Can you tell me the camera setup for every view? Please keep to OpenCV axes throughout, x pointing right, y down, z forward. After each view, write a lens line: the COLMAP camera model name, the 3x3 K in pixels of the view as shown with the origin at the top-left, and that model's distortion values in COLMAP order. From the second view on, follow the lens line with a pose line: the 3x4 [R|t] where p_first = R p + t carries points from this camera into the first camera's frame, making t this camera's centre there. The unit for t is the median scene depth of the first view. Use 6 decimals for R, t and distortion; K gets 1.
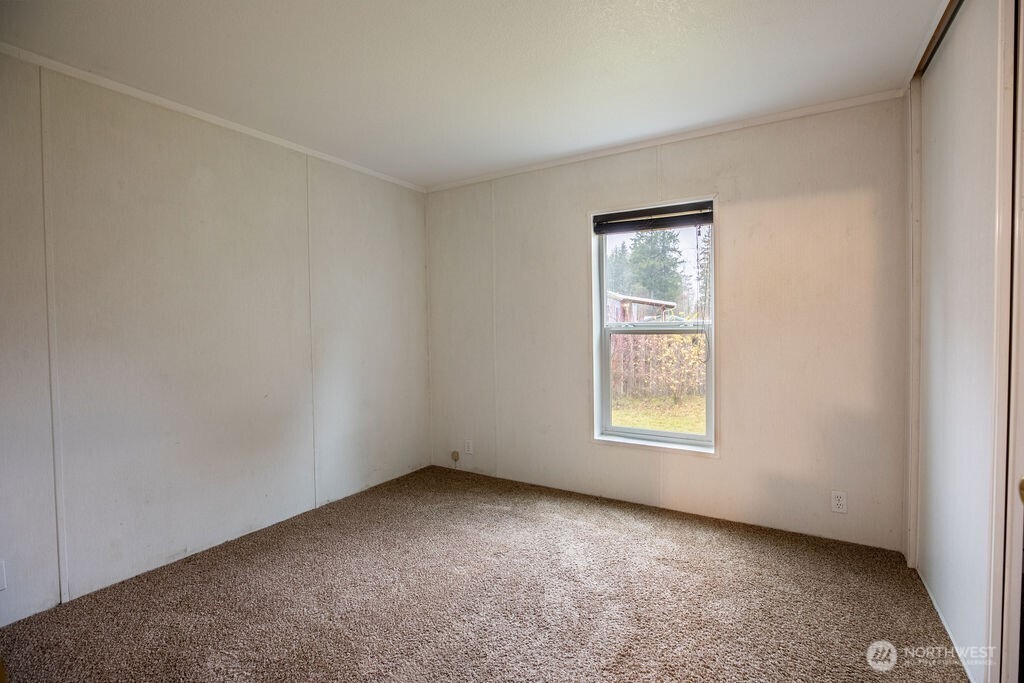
lens RADIAL K [[471.7, 0, 516.7], [0, 471.7, 336.3], [0, 0, 1]] dist [0.000512, -0.000550]
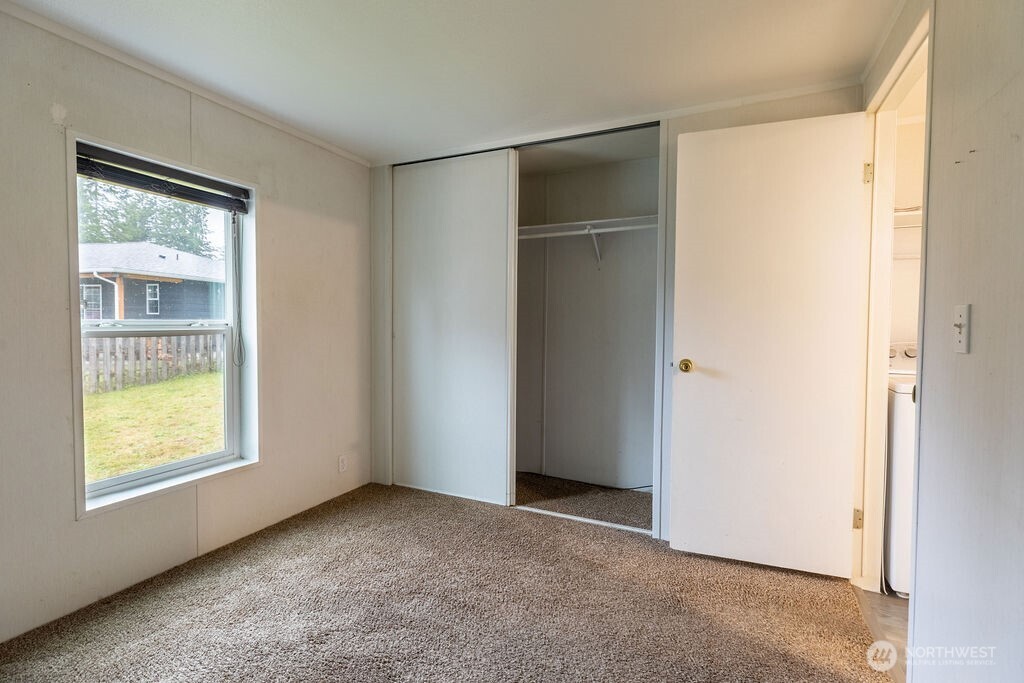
lens RADIAL K [[471.7, 0, 516.7], [0, 471.7, 336.3], [0, 0, 1]] dist [0.000512, -0.000550]
pose [[-0.099905, -0.019305, 0.994810, -0.565088], [0.021241, 0.999543, 0.021530, -0.009890], [-0.994770, 0.023282, -0.099449, 0.585042]]
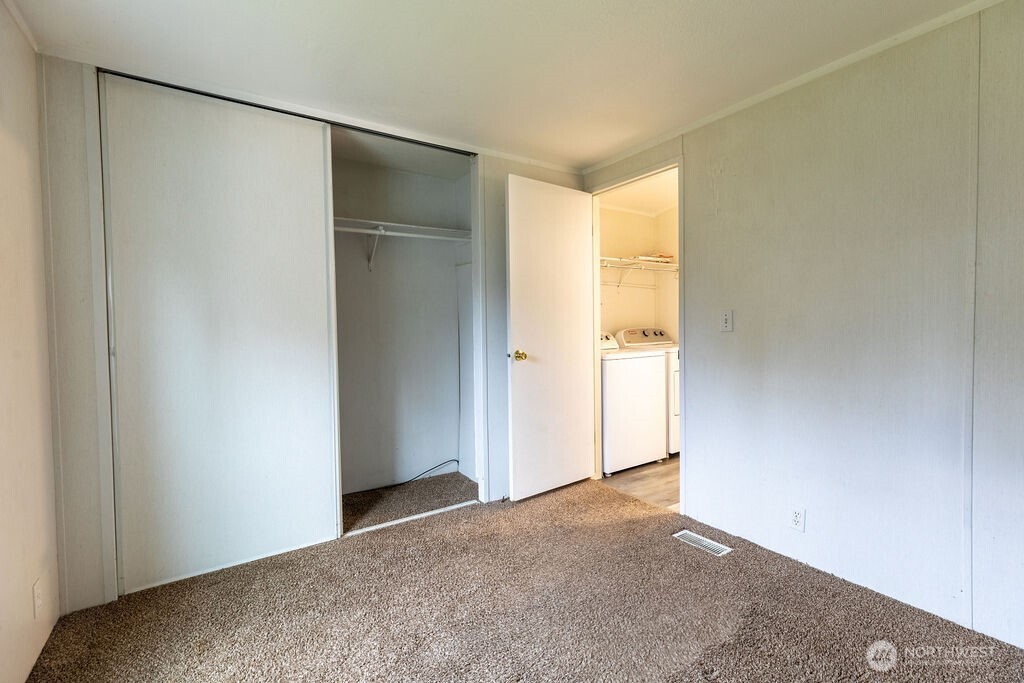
lens RADIAL K [[461.7, 0, 509.6], [0, 461.7, 337.3], [0, 0, 1]] dist [0.000187, -0.000528]
pose [[-0.904260, 0.011161, 0.426836, -0.195168], [0.036618, 0.998003, 0.051479, -0.029909], [-0.425409, 0.062180, -0.902863, 1.164831]]
